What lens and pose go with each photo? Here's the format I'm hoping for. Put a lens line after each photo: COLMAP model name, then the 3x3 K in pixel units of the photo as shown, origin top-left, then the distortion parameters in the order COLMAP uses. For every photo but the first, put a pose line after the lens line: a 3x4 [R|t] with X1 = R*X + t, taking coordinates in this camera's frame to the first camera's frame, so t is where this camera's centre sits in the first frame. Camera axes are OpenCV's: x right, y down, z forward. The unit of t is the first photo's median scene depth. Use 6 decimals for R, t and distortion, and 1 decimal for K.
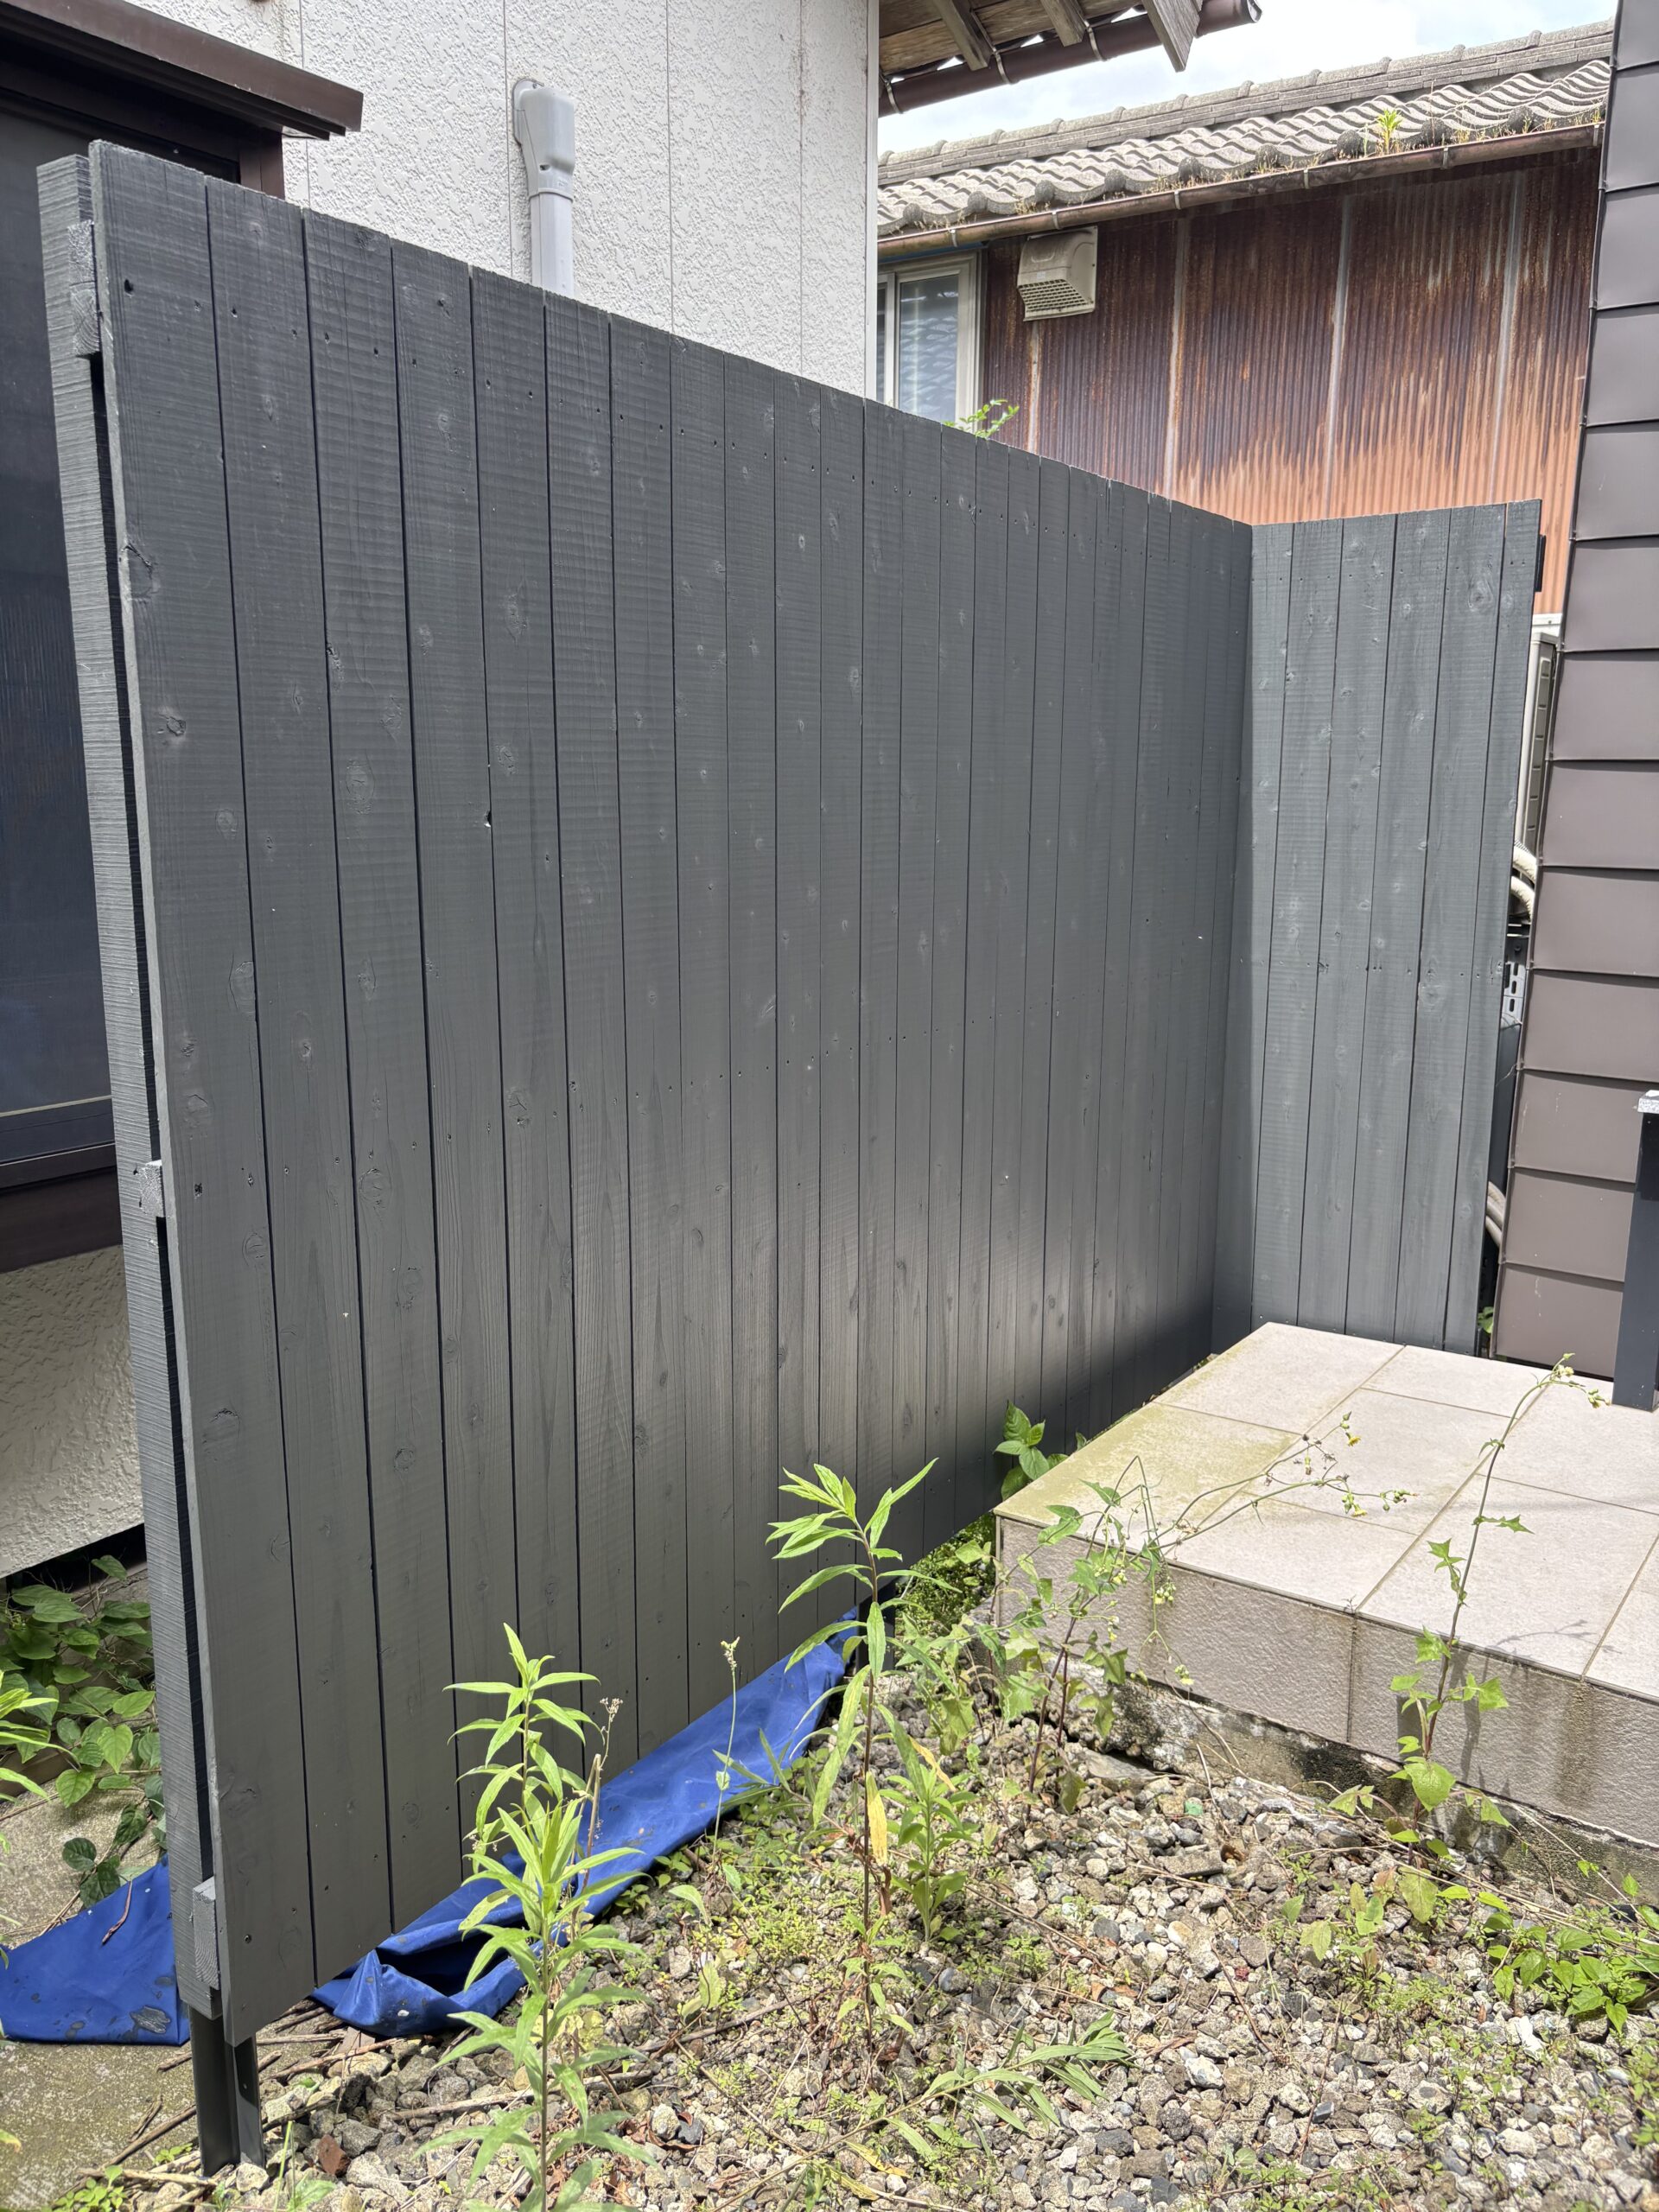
lens RADIAL K [[1671.7, 0, 817.8], [0, 1671.7, 1111.4], [0, 0, 1]] dist [-0.016254, -0.022664]
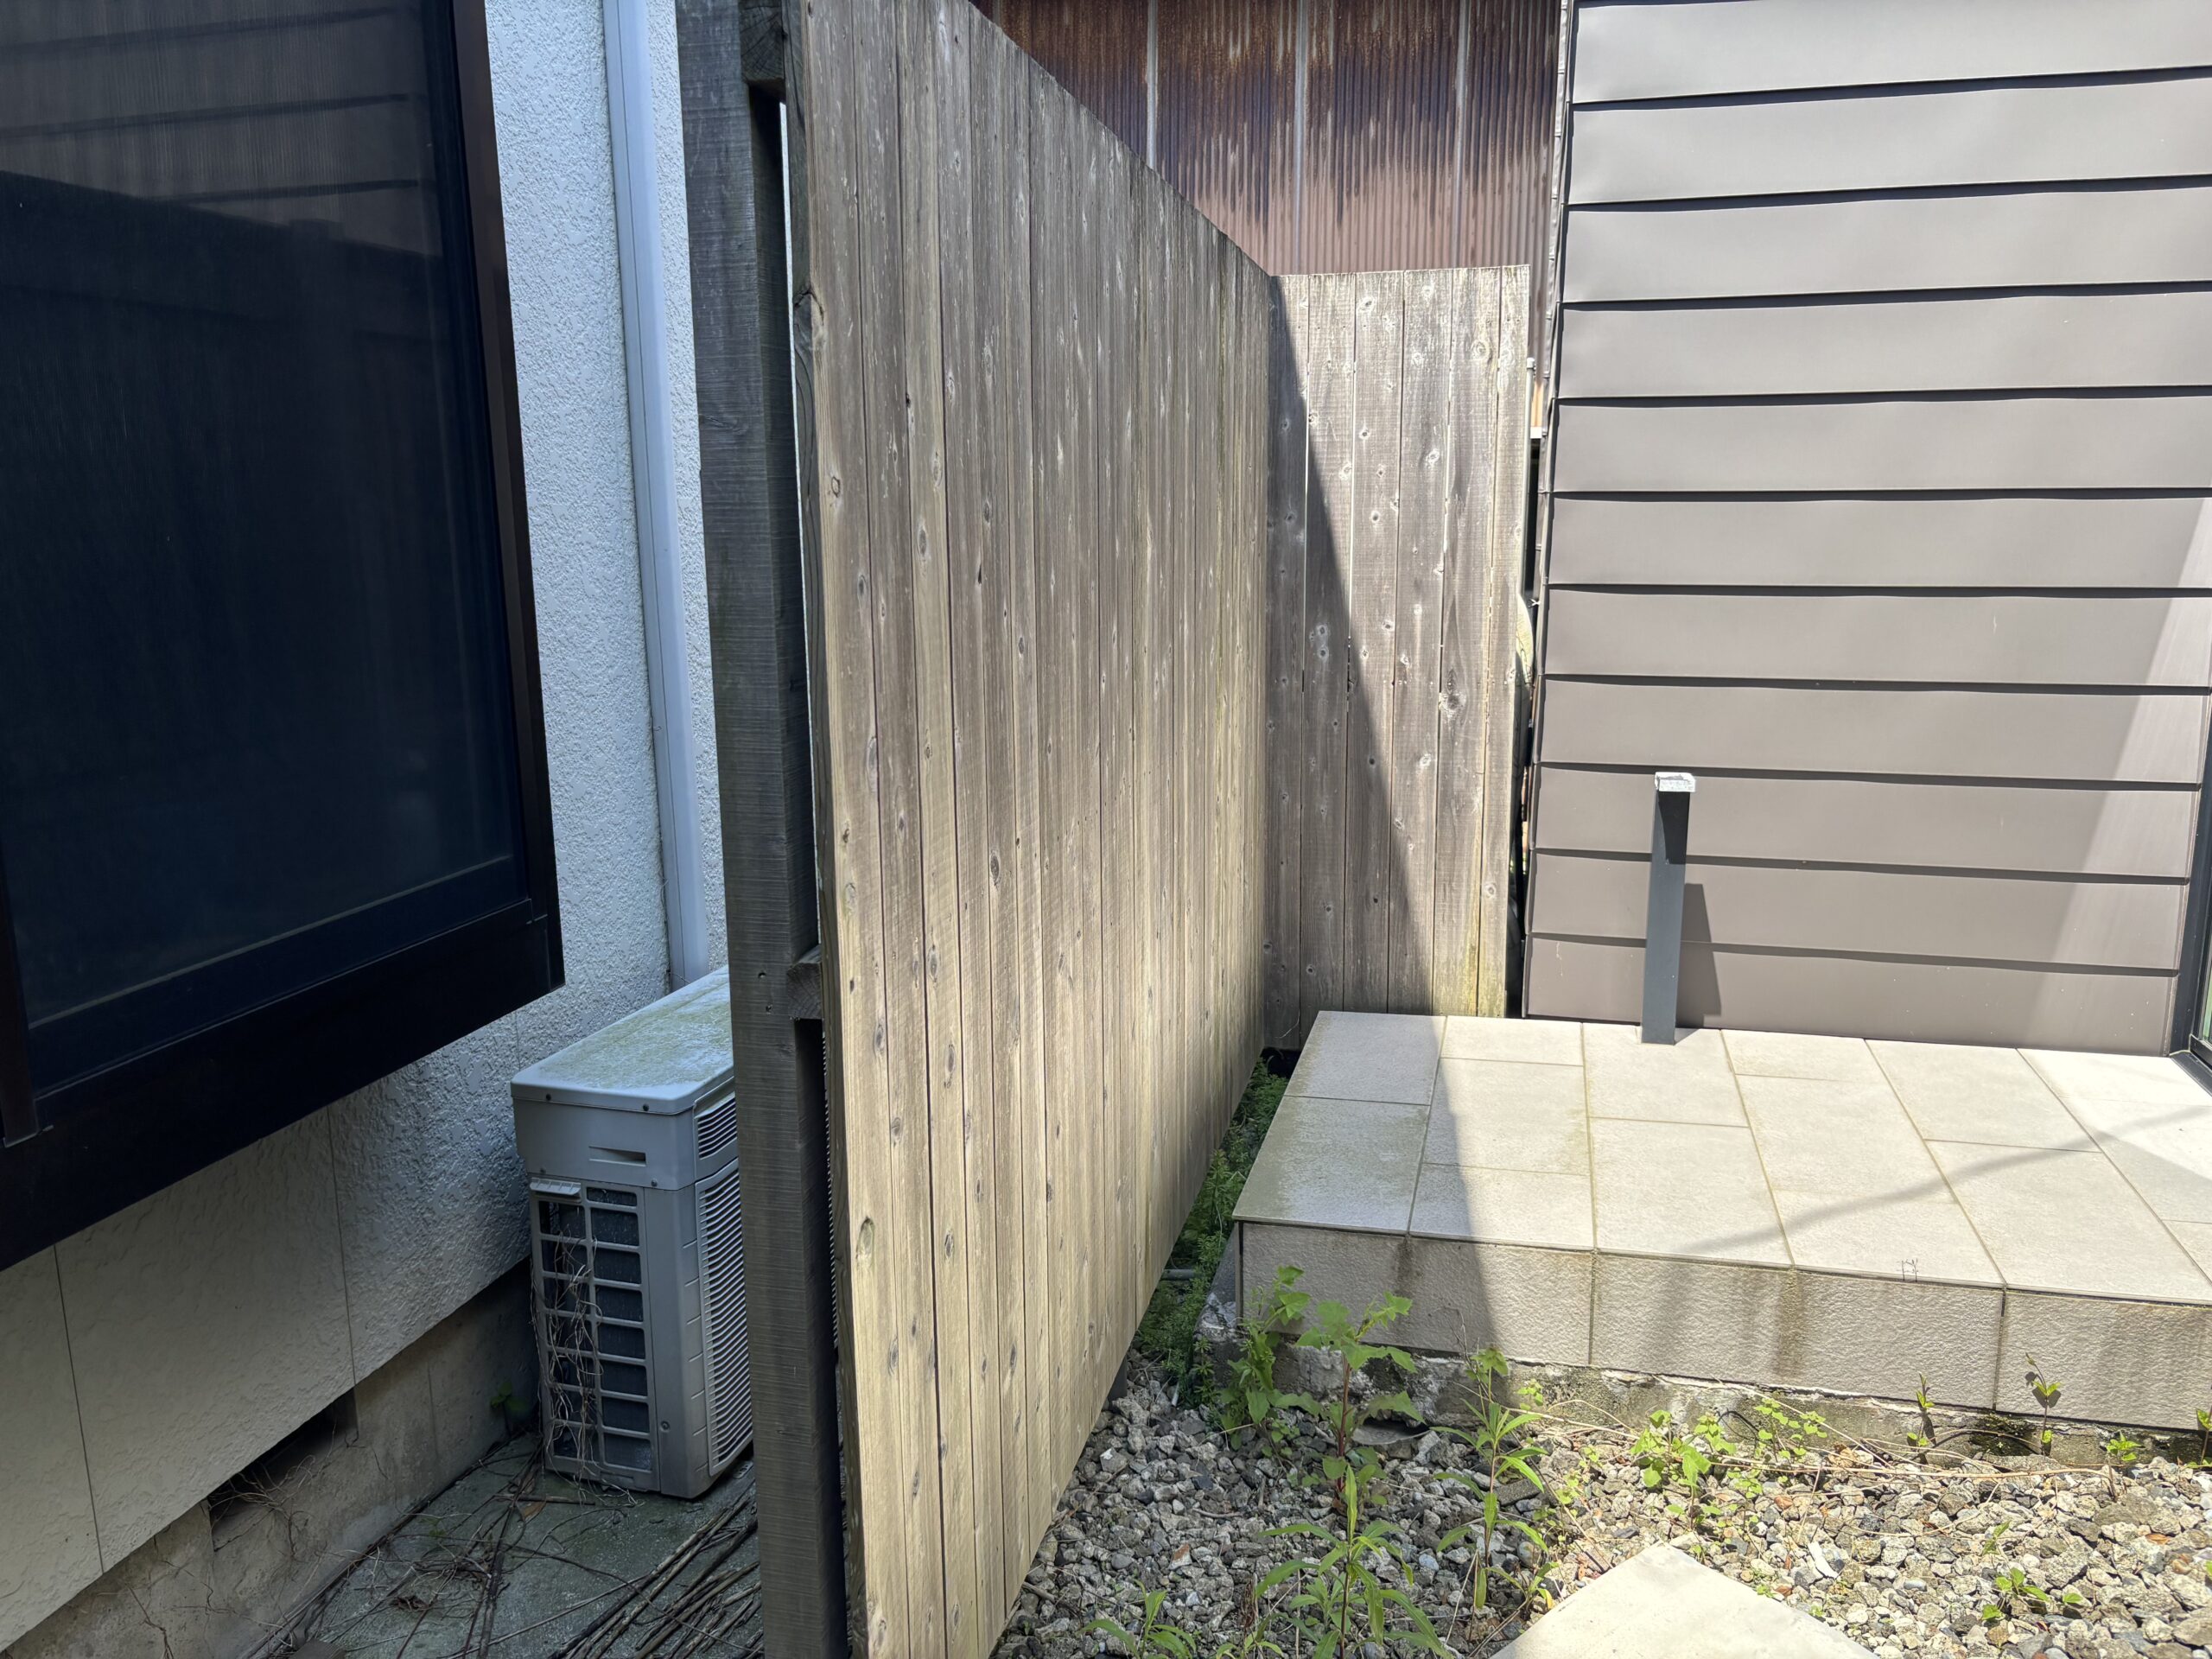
lens RADIAL K [[1671.7, 0, 1102.1], [0, 1671.7, 830.7], [0, 0, 1]] dist [-0.016254, -0.022664]
pose [[0.924313, -0.081710, 0.372786, -0.292918], [0.083499, 0.996443, 0.011374, -0.017829], [-0.372390, 0.020614, 0.927847, 0.048964]]
